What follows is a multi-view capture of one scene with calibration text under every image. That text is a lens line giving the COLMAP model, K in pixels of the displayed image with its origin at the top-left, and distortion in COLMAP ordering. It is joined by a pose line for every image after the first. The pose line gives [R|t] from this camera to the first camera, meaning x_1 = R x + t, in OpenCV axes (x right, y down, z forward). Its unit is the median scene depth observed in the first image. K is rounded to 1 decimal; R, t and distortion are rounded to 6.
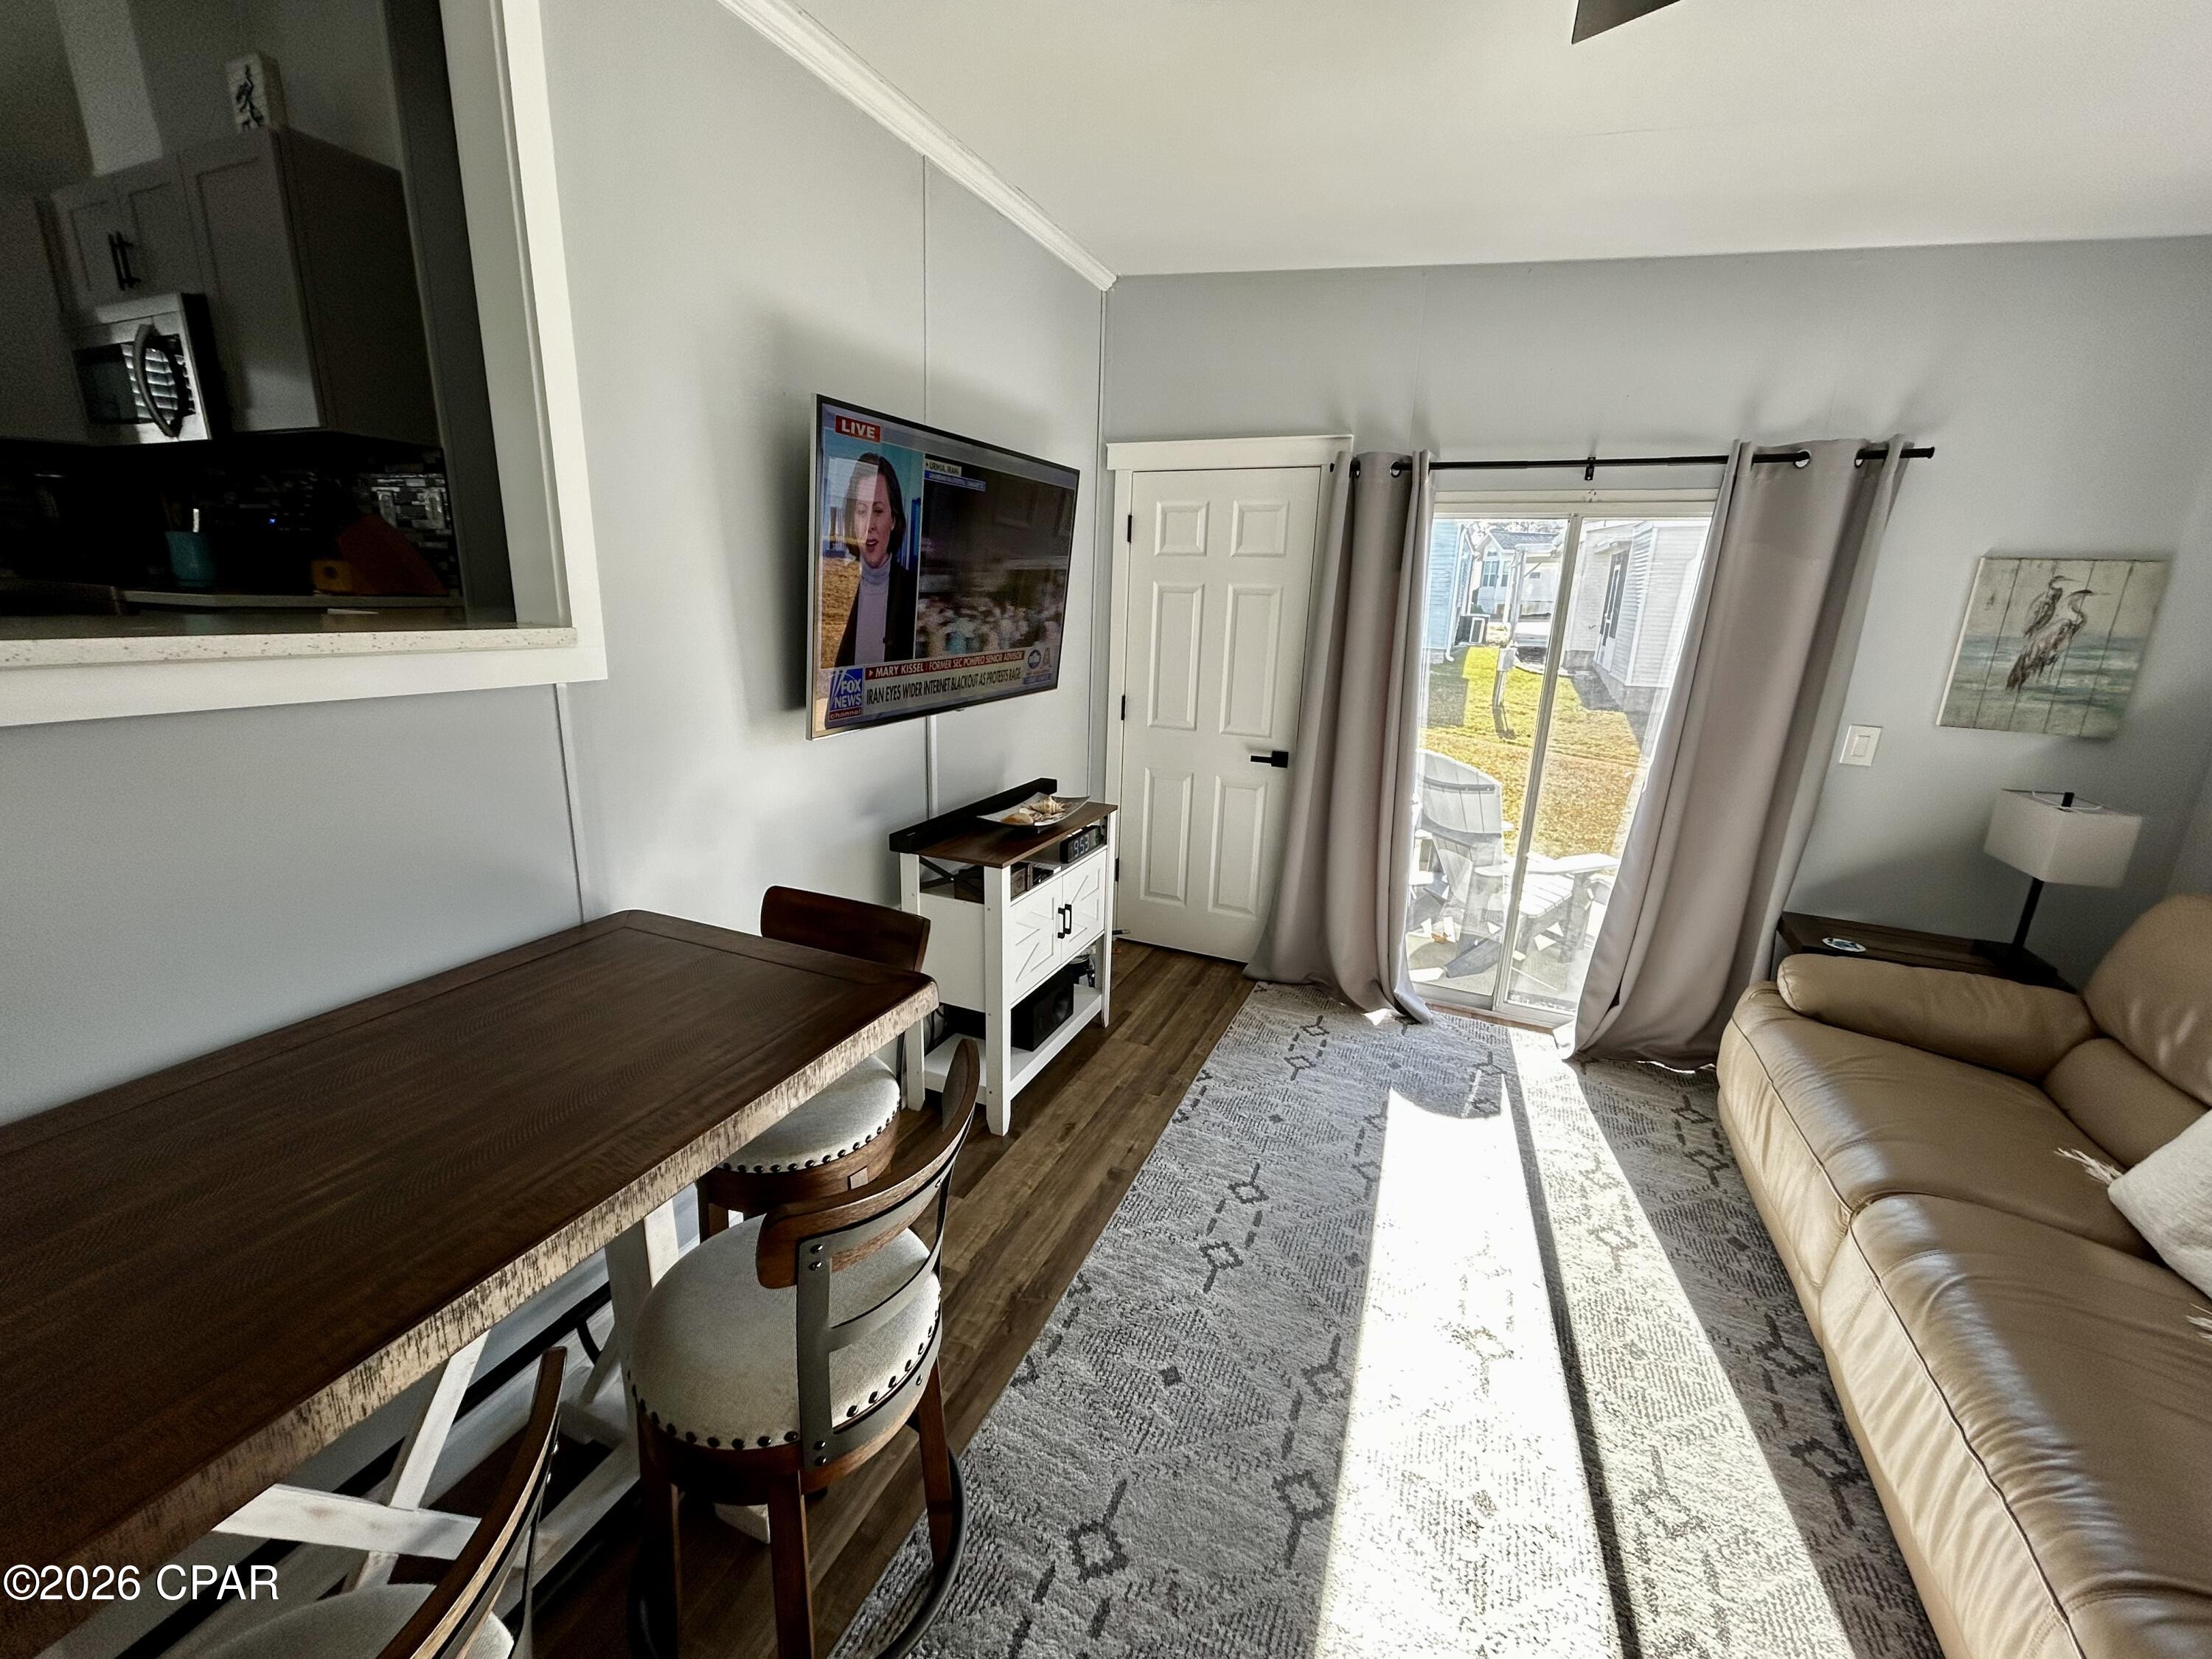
lens RADIAL K [[890.2, 0, 1110.1], [0, 890.2, 831.3], [0, 0, 1]] dist [-0.002547, 0.000327]
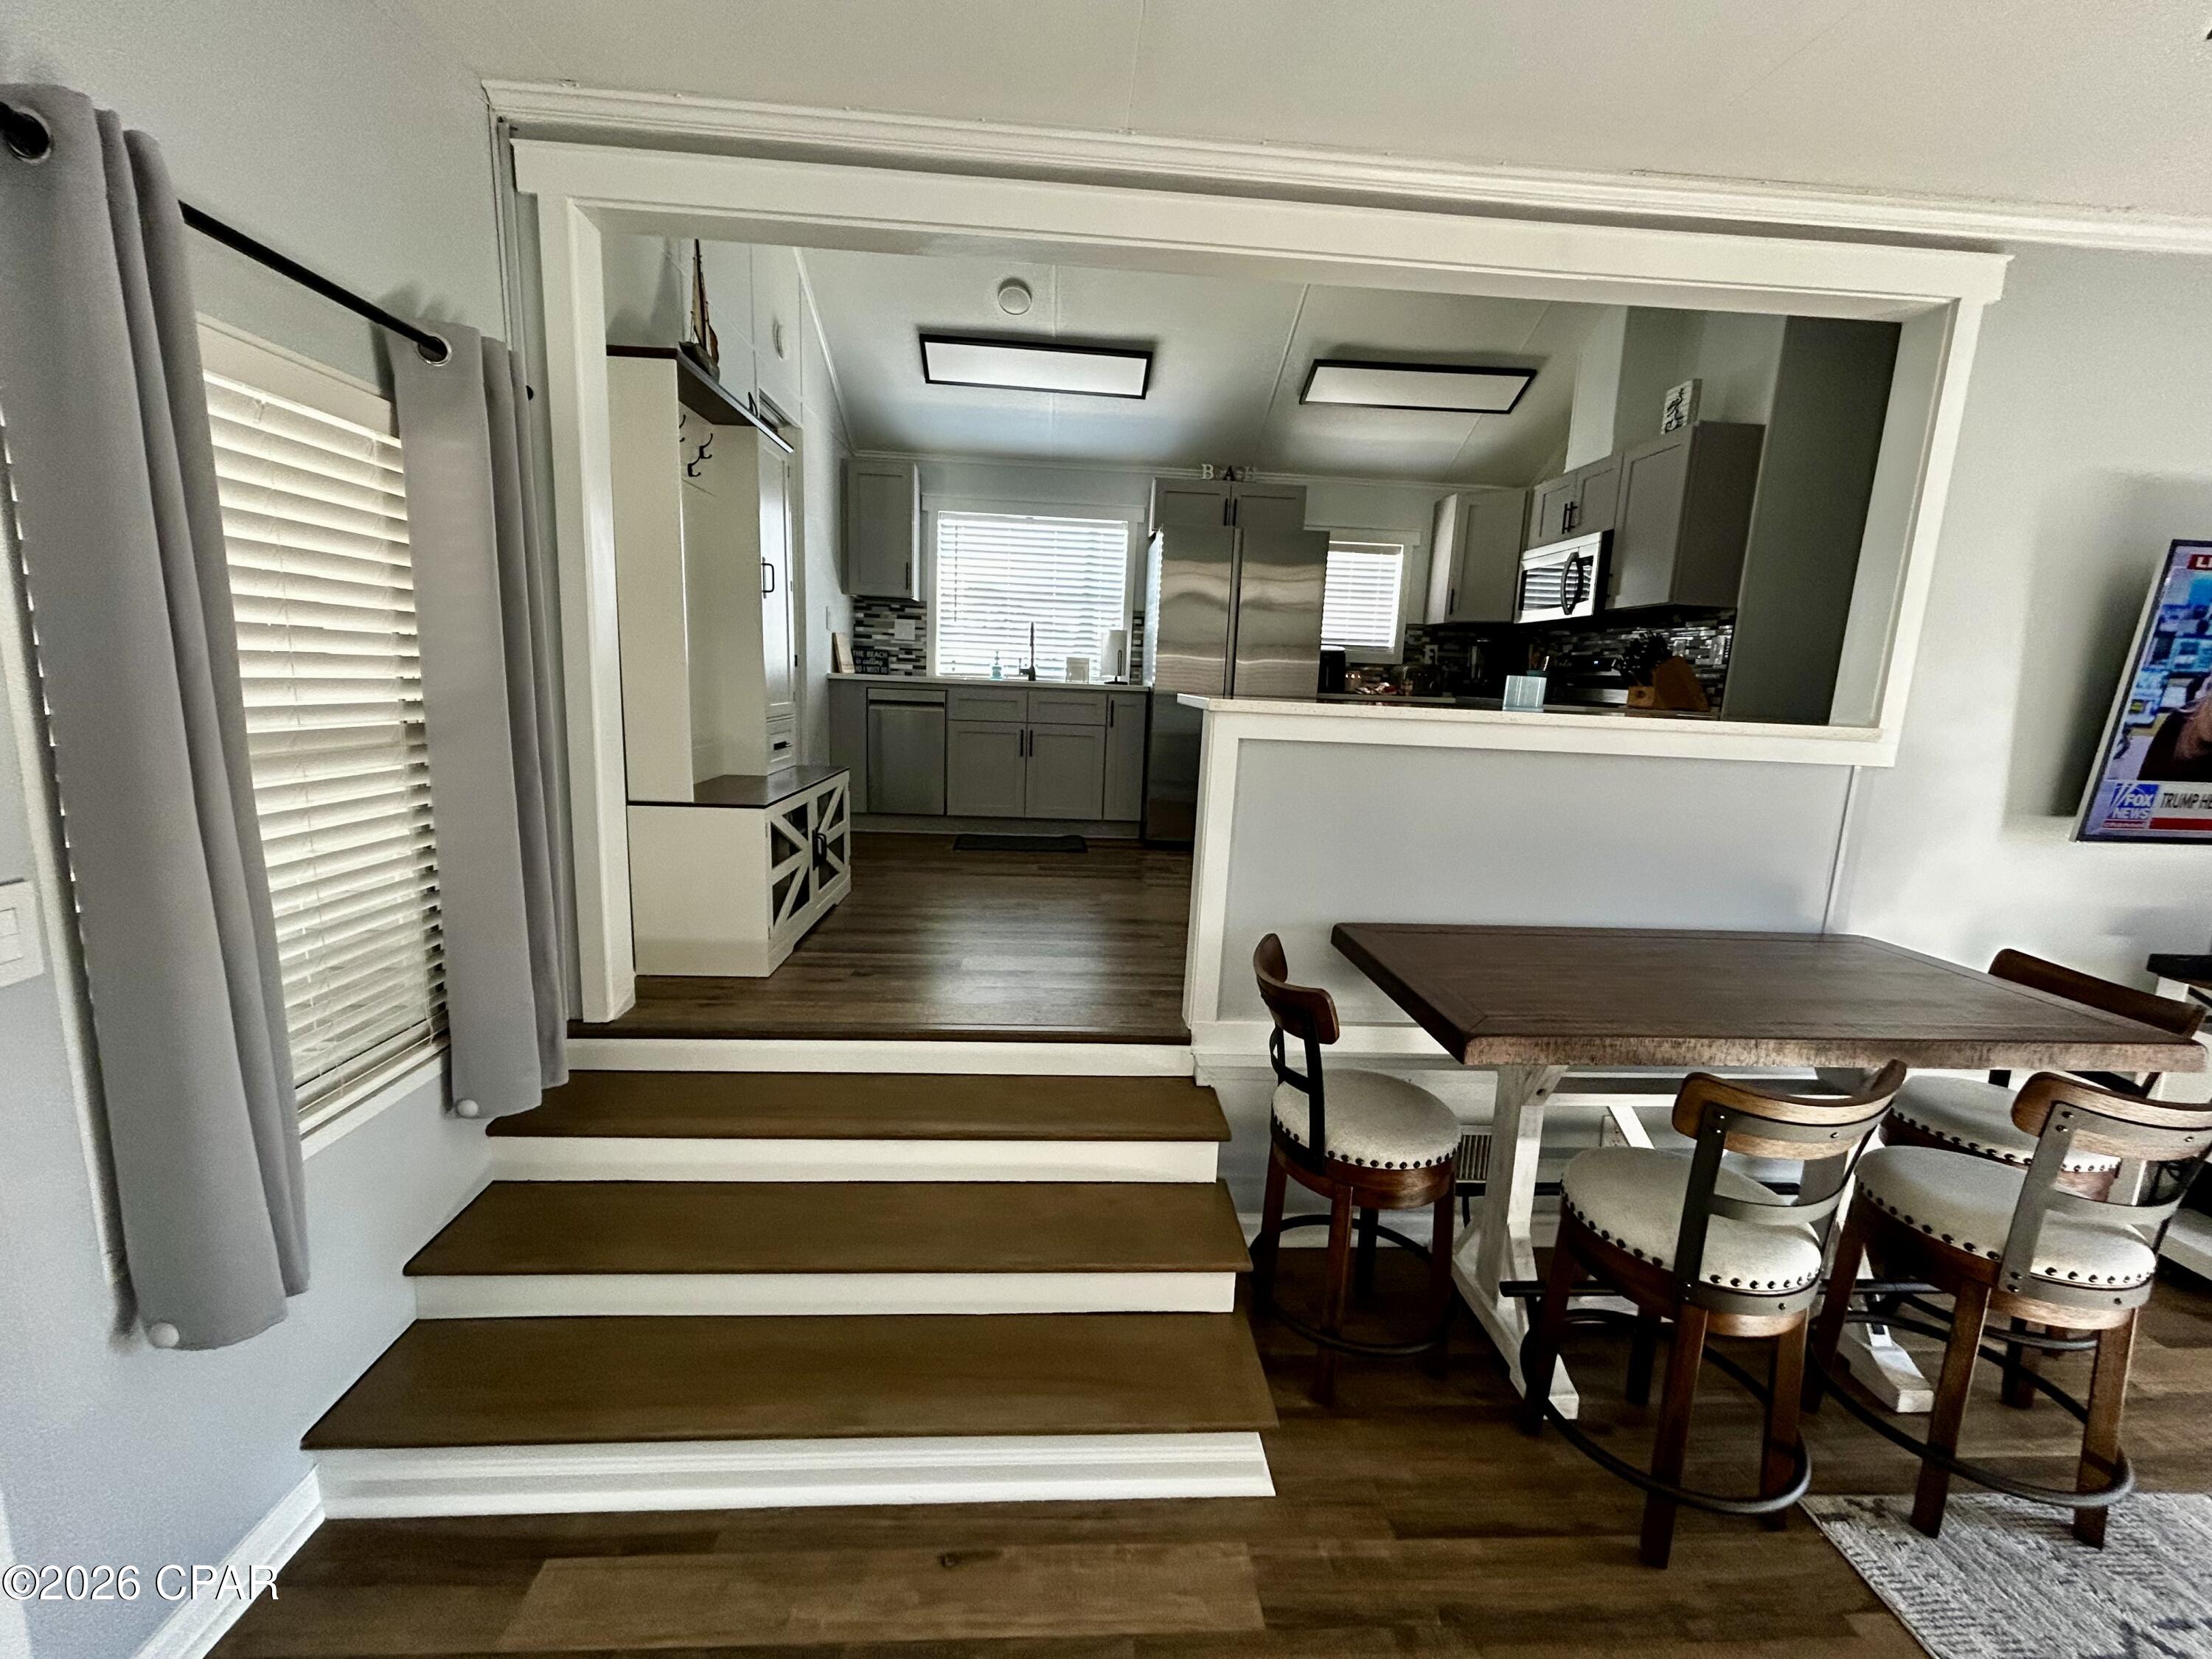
lens RADIAL K [[890.2, 0, 1106.6], [0, 890.2, 822.0], [0, 0, 1]] dist [-0.002547, 0.000327]
pose [[0.450780, 0.127985, -0.883412, 0.076975], [-0.258625, 0.965945, 0.007974, 0.148894], [0.854348, 0.224878, 0.468529, -0.459119]]
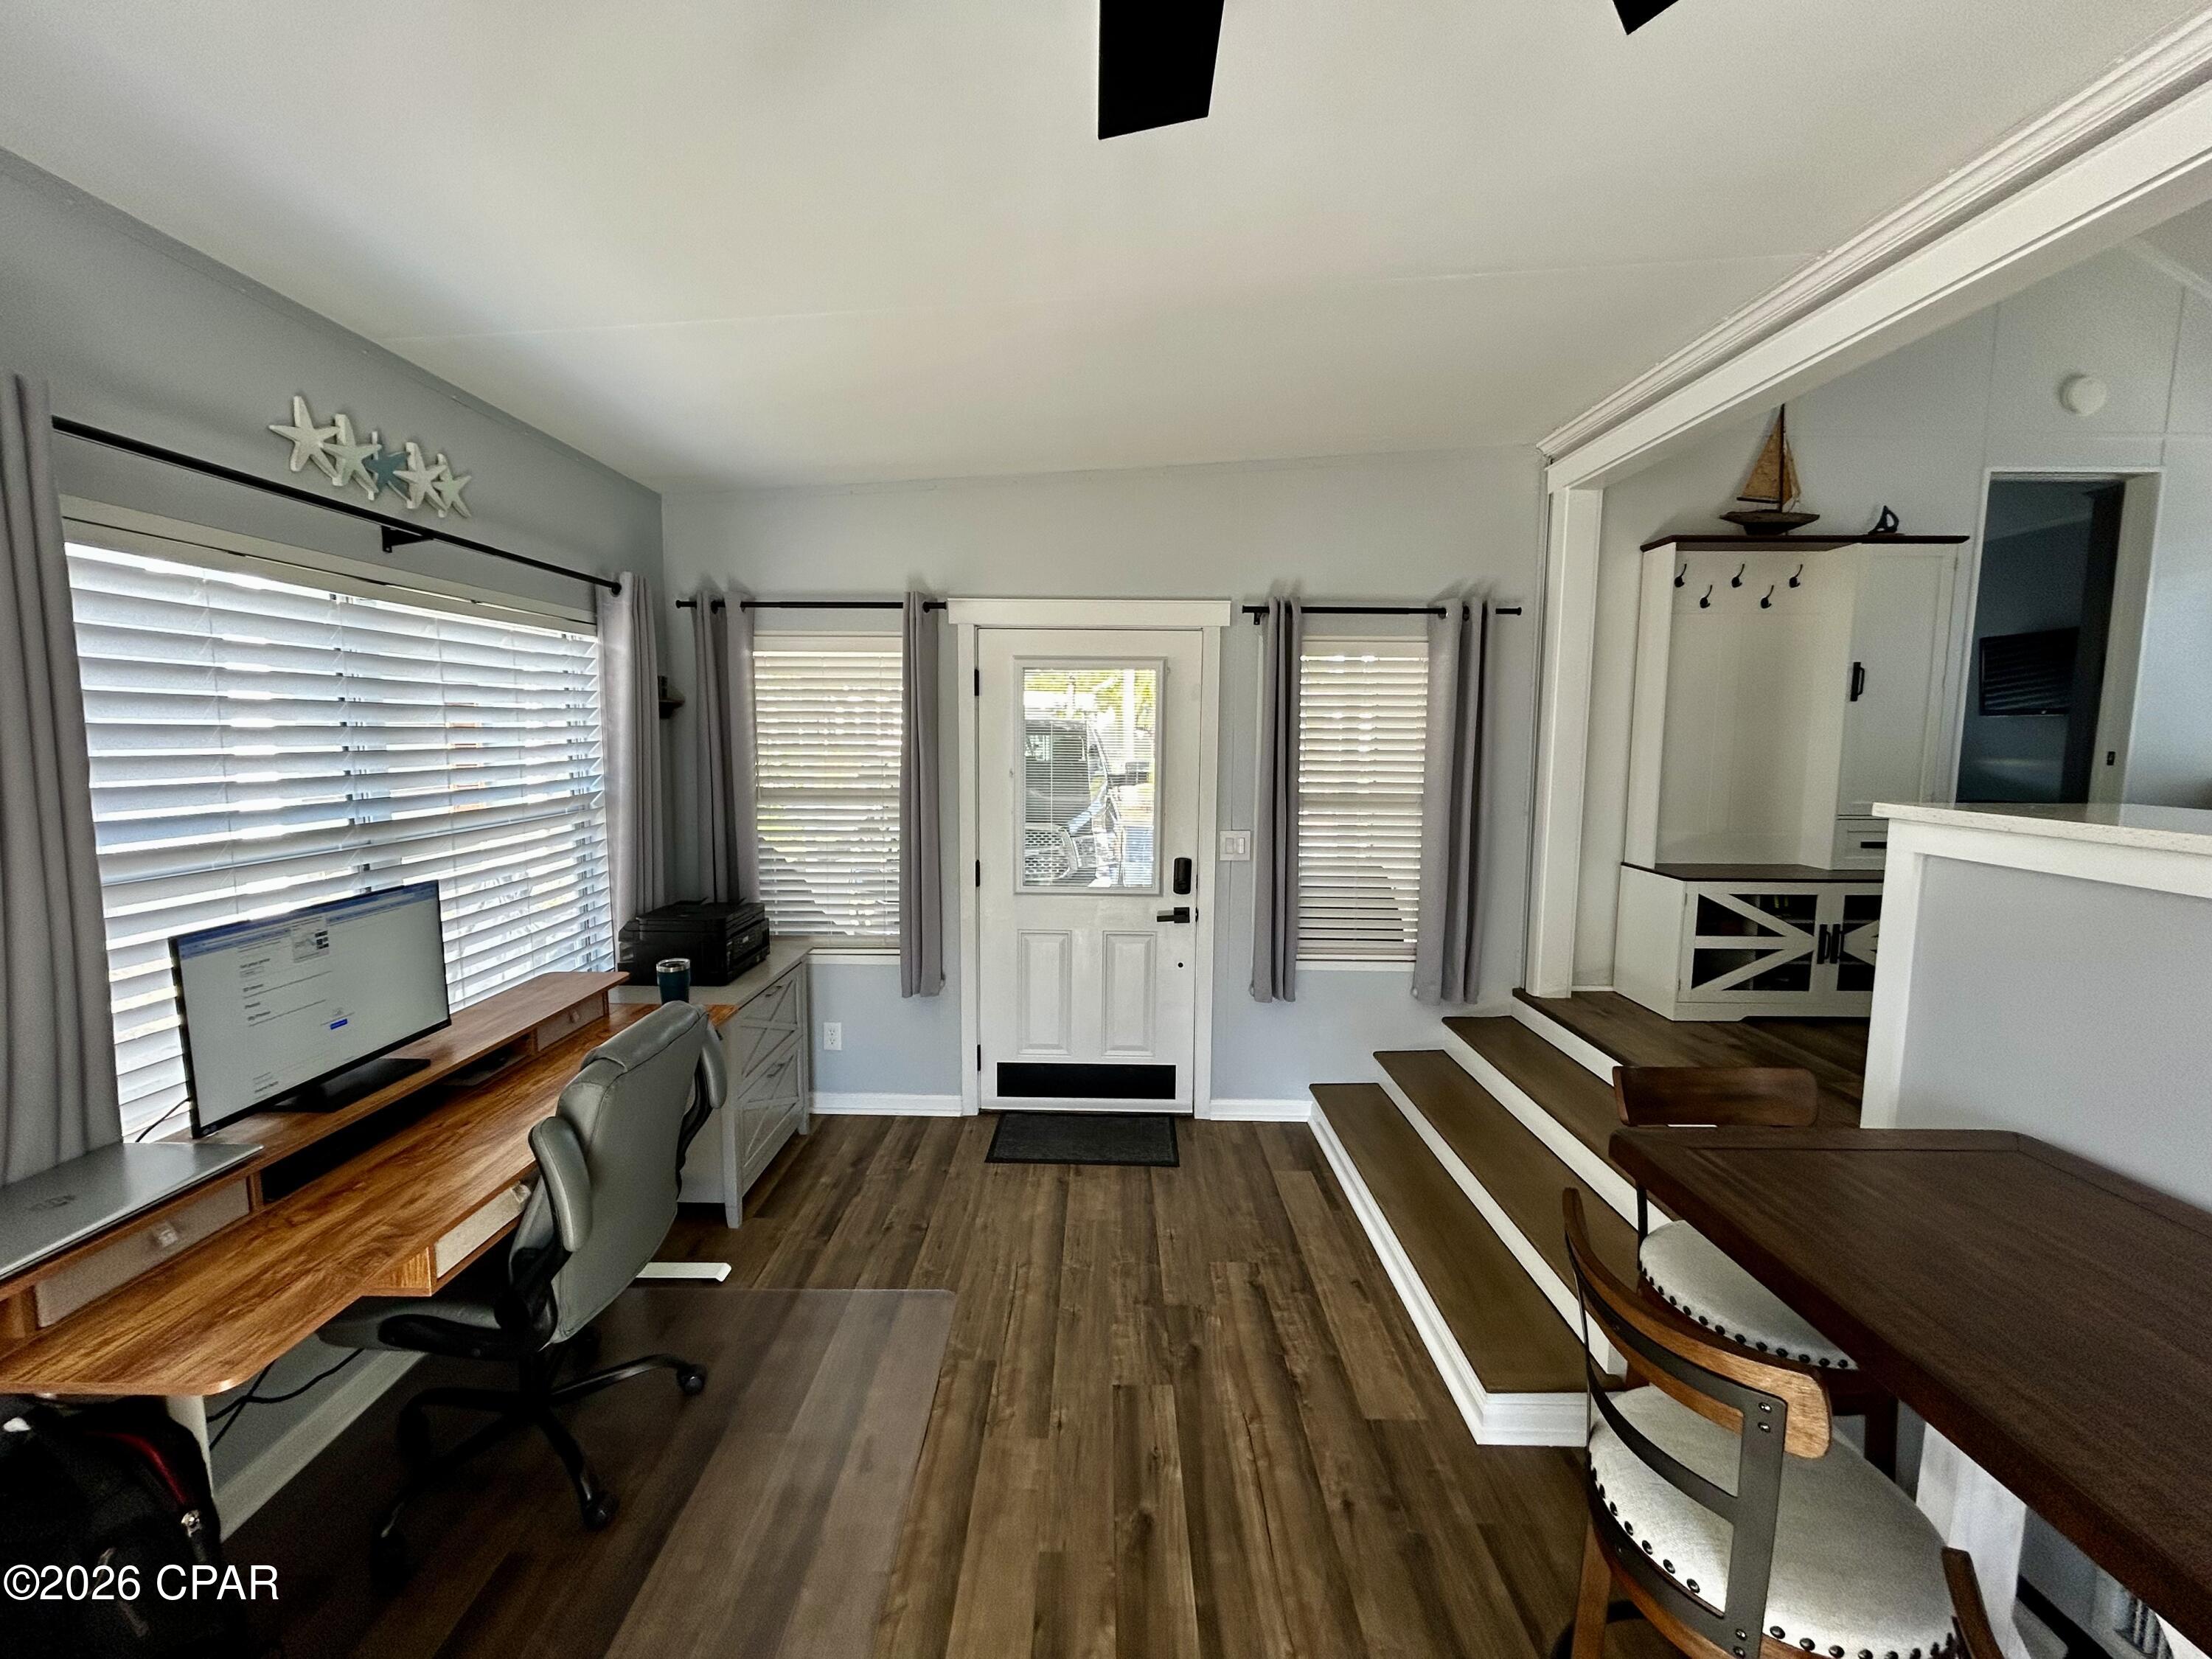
lens RADIAL K [[890.2, 0, 1108.6], [0, 890.2, 822.9], [0, 0, 1]] dist [-0.002547, 0.000327]
pose [[-0.913557, 0.000328, -0.406710, 0.239114], [-0.145741, 0.933326, 0.328120, -0.124513], [0.379700, 0.359031, -0.852599, 0.410628]]
